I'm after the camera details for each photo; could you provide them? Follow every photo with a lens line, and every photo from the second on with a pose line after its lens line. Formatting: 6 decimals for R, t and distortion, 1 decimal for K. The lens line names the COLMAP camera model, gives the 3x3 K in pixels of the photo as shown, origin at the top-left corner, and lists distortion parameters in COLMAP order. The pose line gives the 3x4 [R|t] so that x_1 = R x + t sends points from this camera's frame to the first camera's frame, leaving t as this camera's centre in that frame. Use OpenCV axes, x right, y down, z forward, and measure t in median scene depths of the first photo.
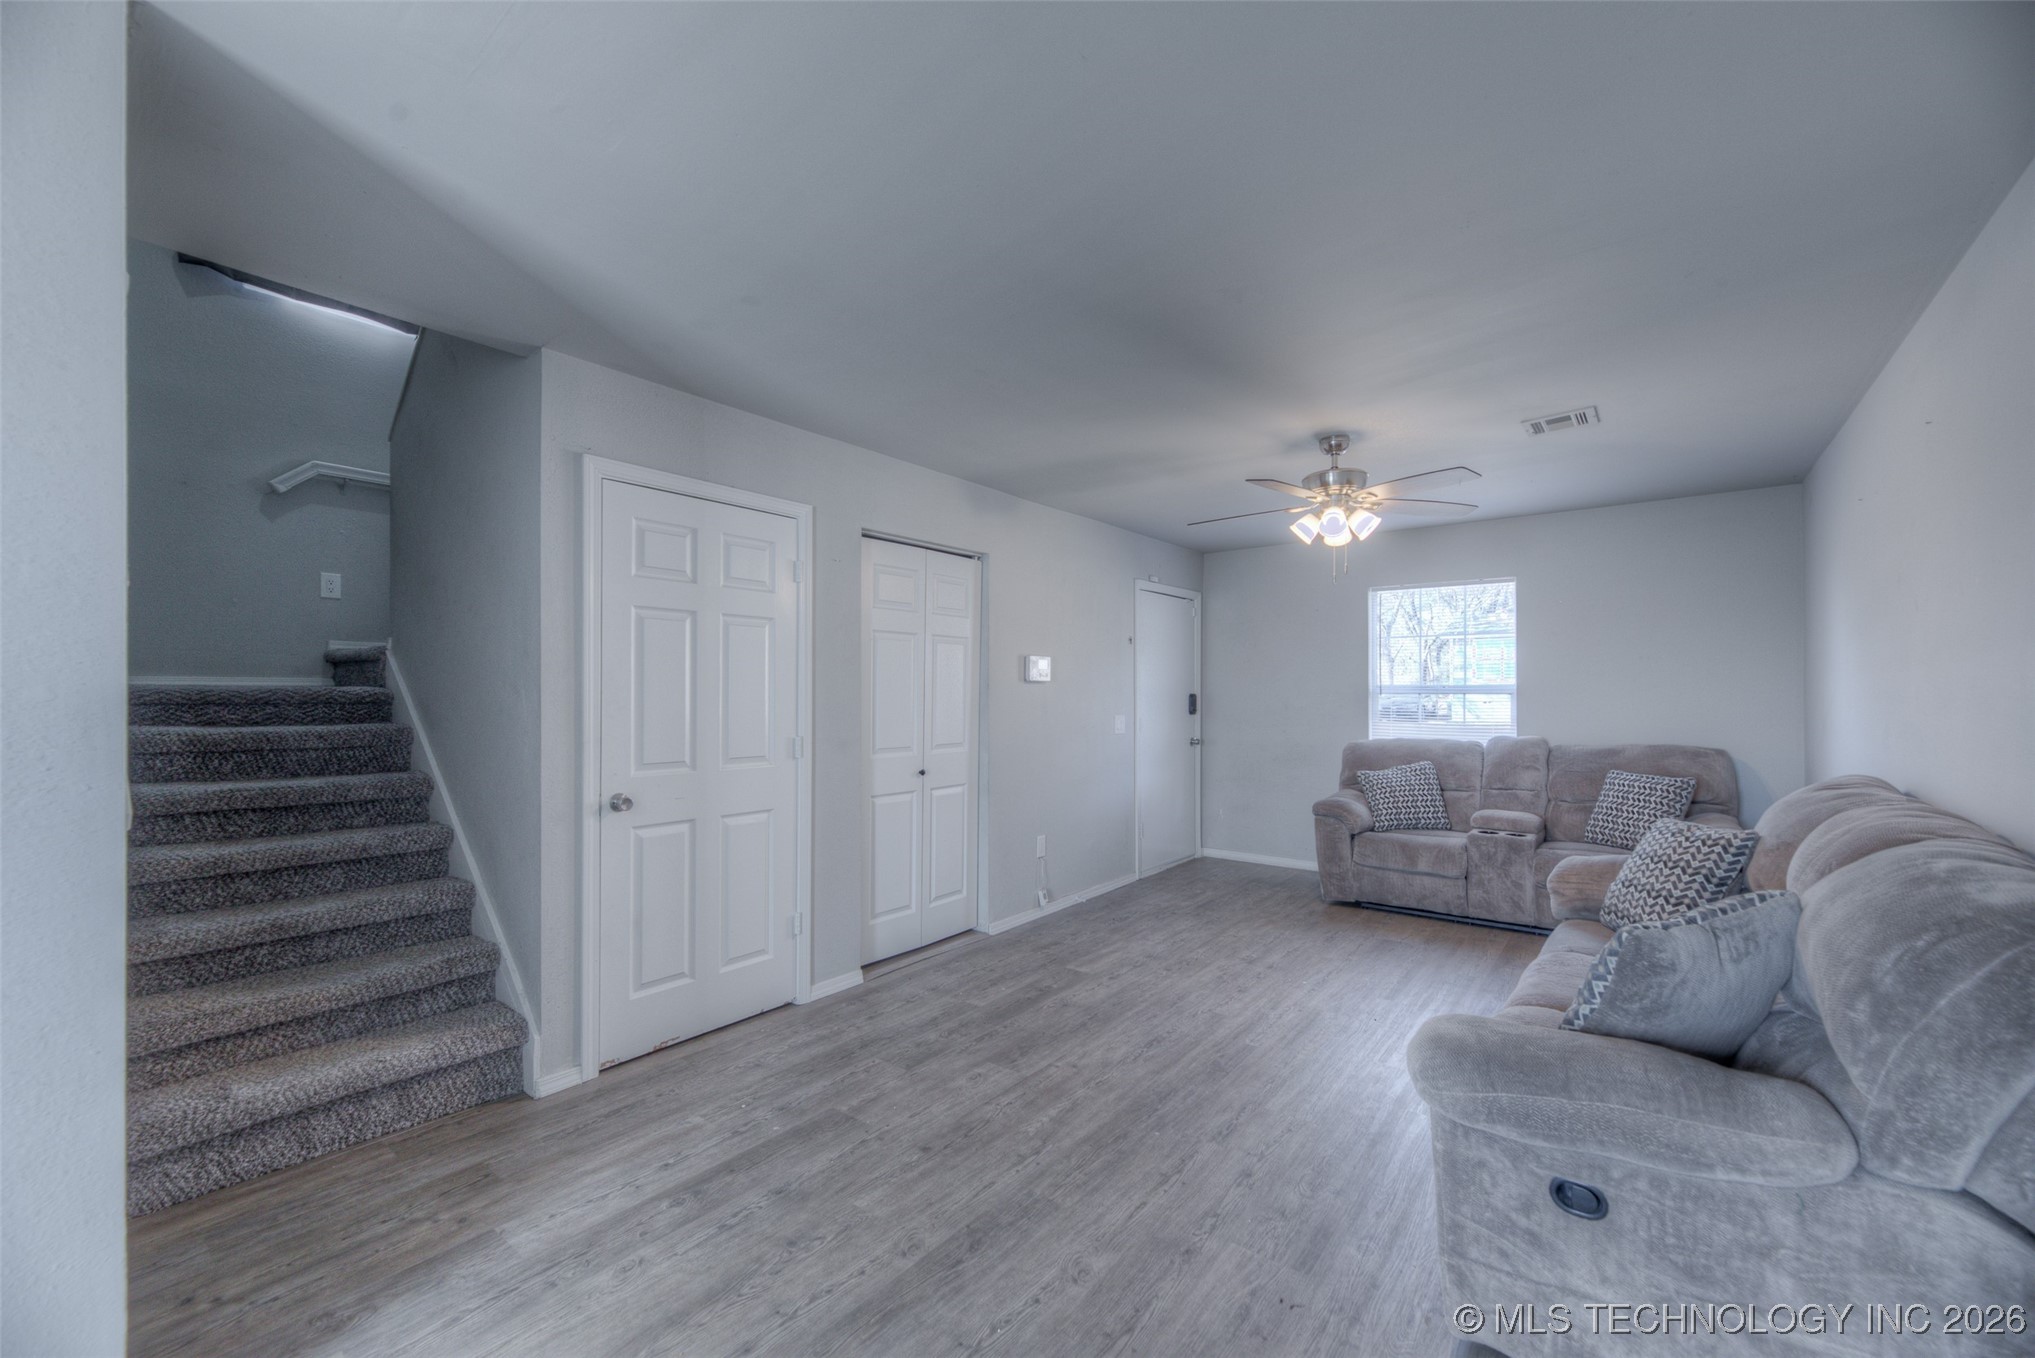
lens RADIAL K [[814.2, 0, 1008.7], [0, 814.2, 687.7], [0, 0, 1]] dist [0.014059, -0.000241]
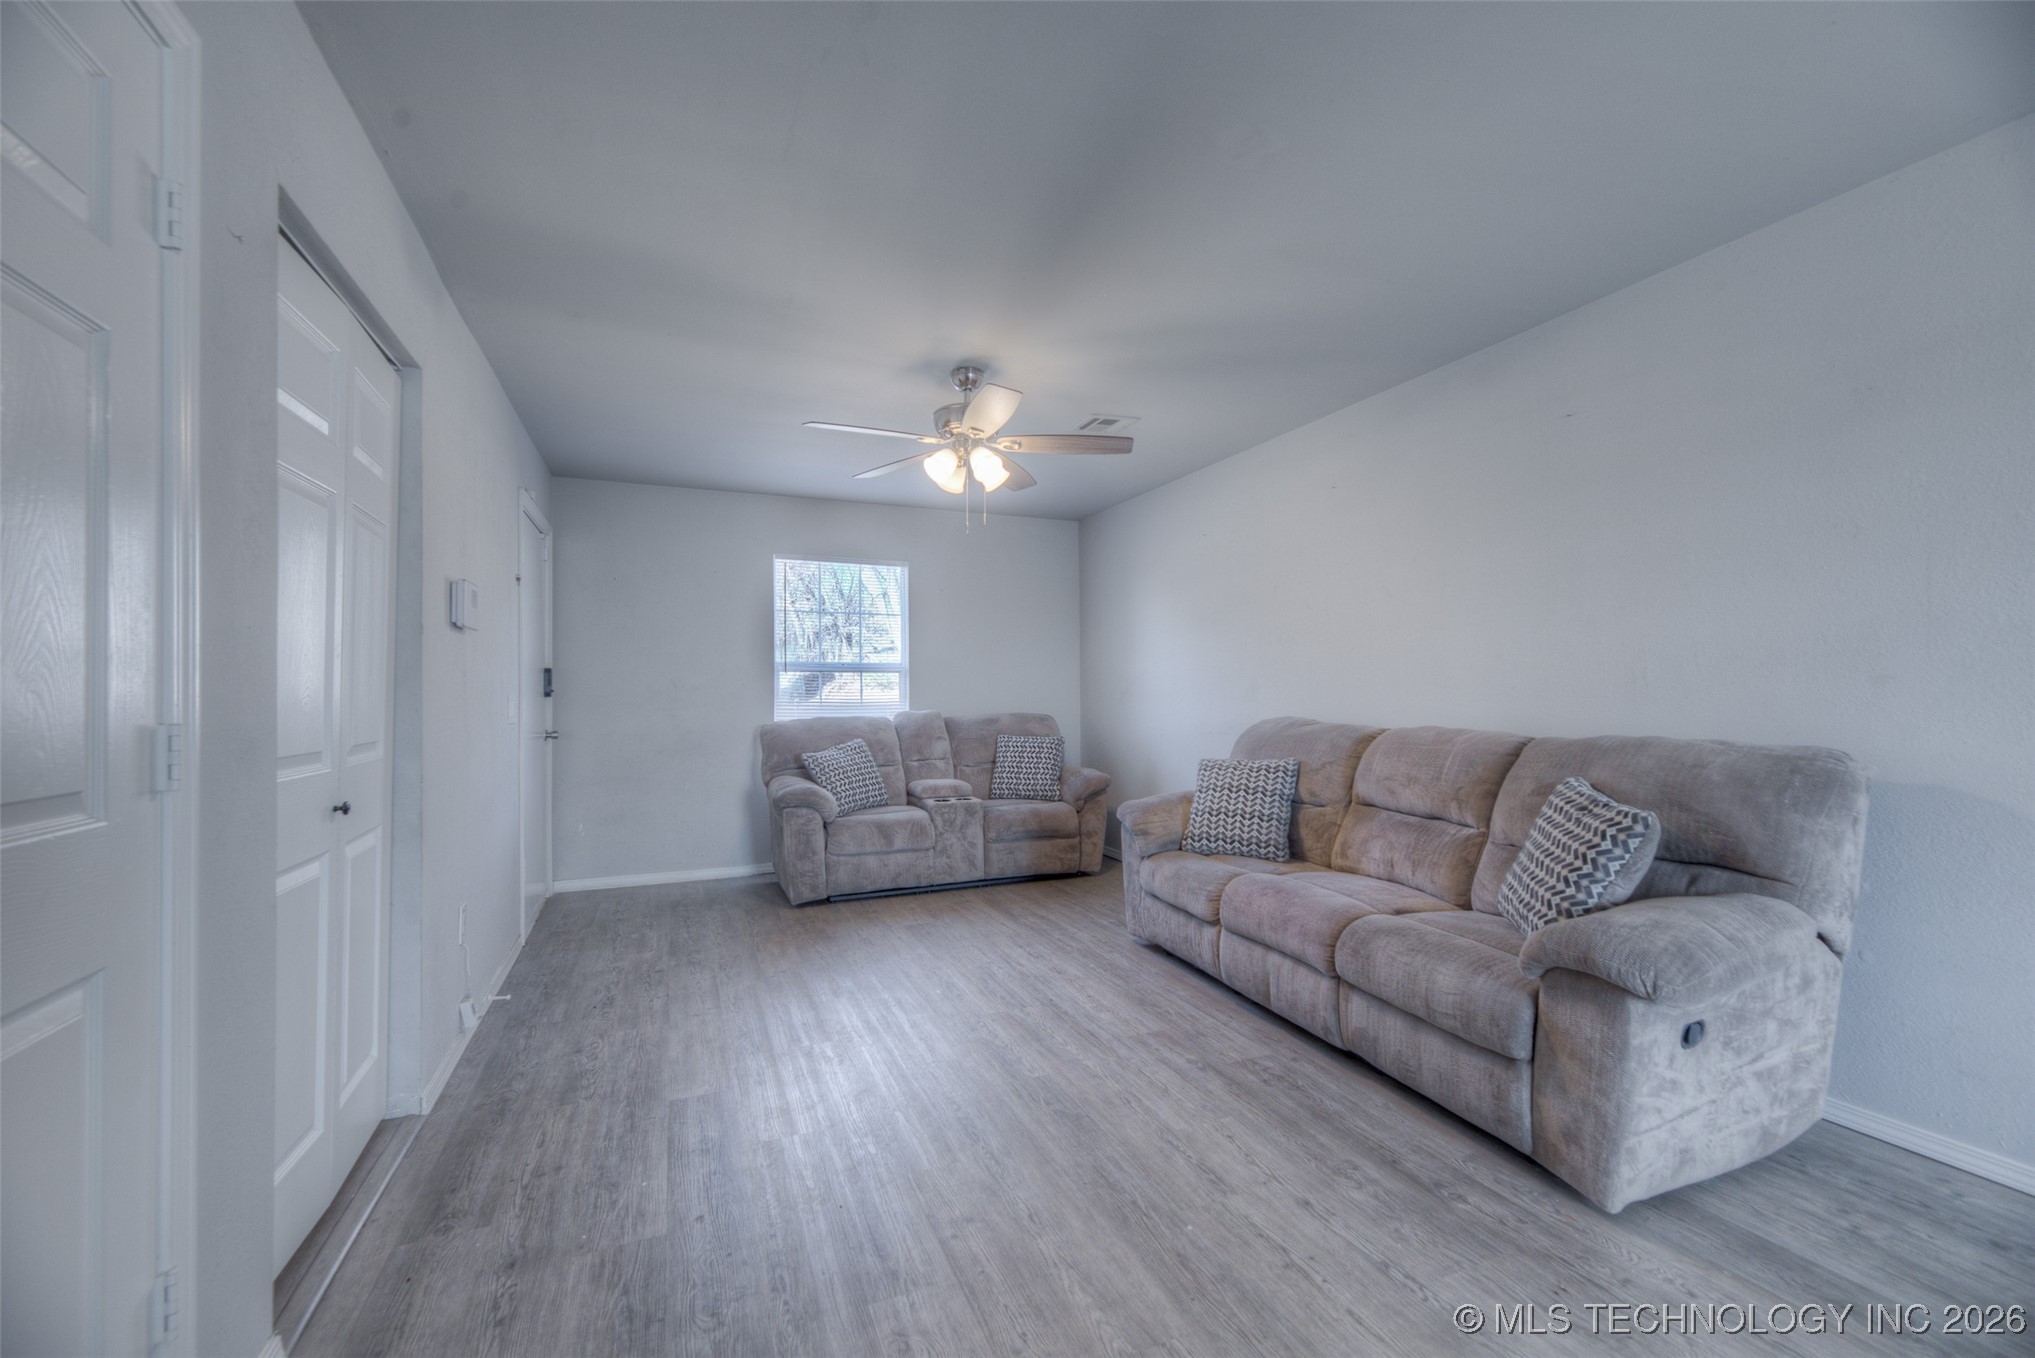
lens RADIAL K [[814.2, 0, 1008.7], [0, 814.2, 687.7], [0, 0, 1]] dist [0.014059, -0.000241]
pose [[0.483371, 0.004022, 0.875406, -0.280280], [-0.004001, 0.999989, -0.002385, 0.033394], [-0.875406, -0.002350, 0.483382, 0.409125]]
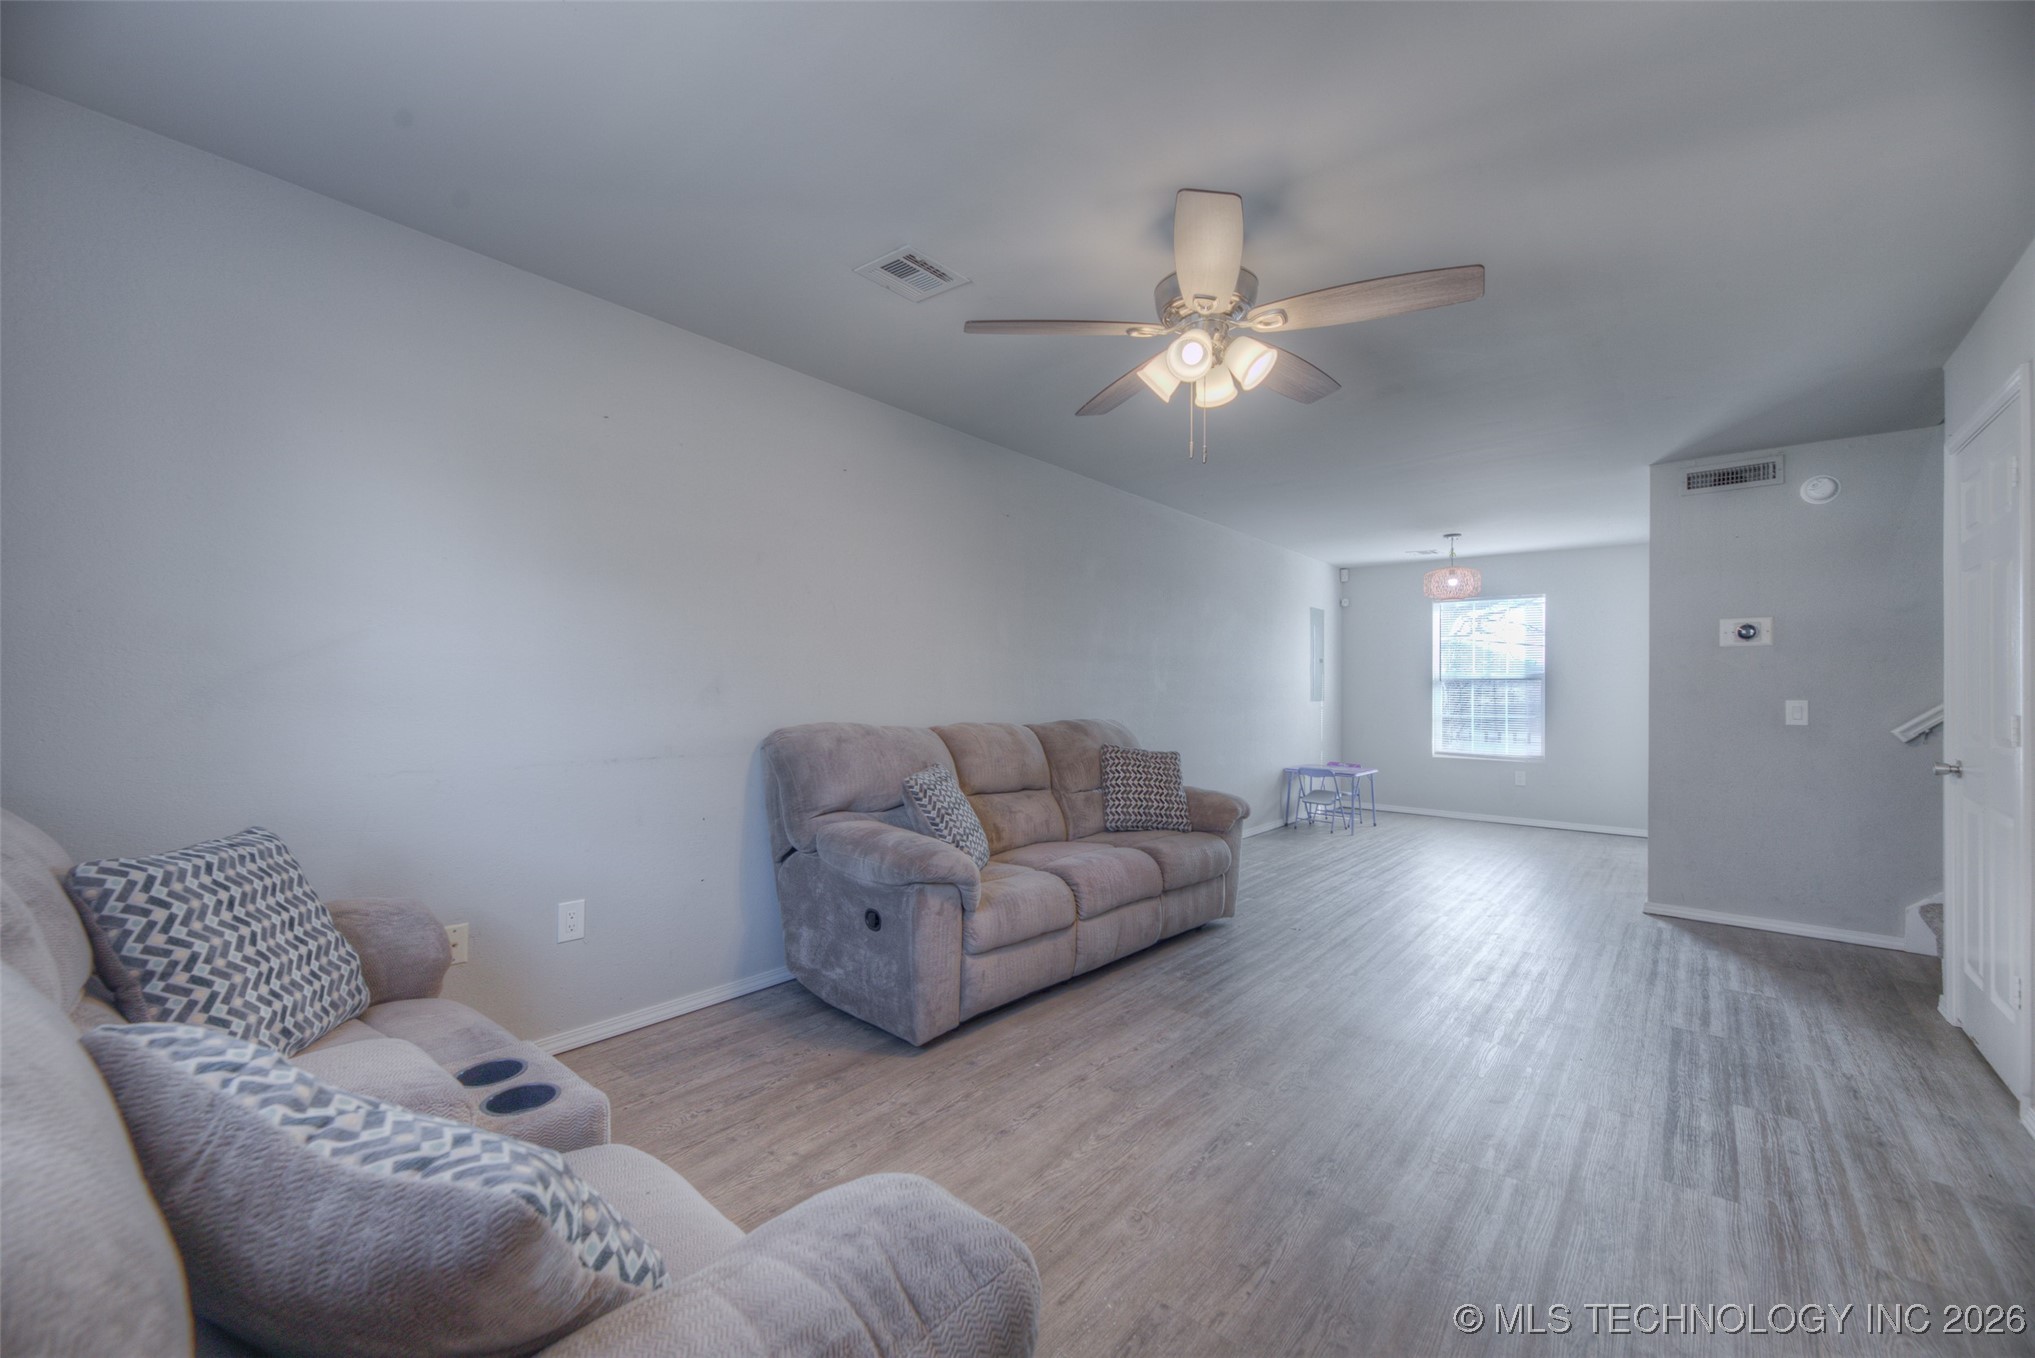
lens RADIAL K [[814.2, 0, 1008.7], [0, 814.2, 687.7], [0, 0, 1]] dist [0.014059, -0.000241]
pose [[-0.999607, -0.007446, 0.027036, 0.422395], [-0.007631, 0.999948, -0.006758, 0.032520], [-0.026985, -0.006961, -0.999612, 1.266470]]
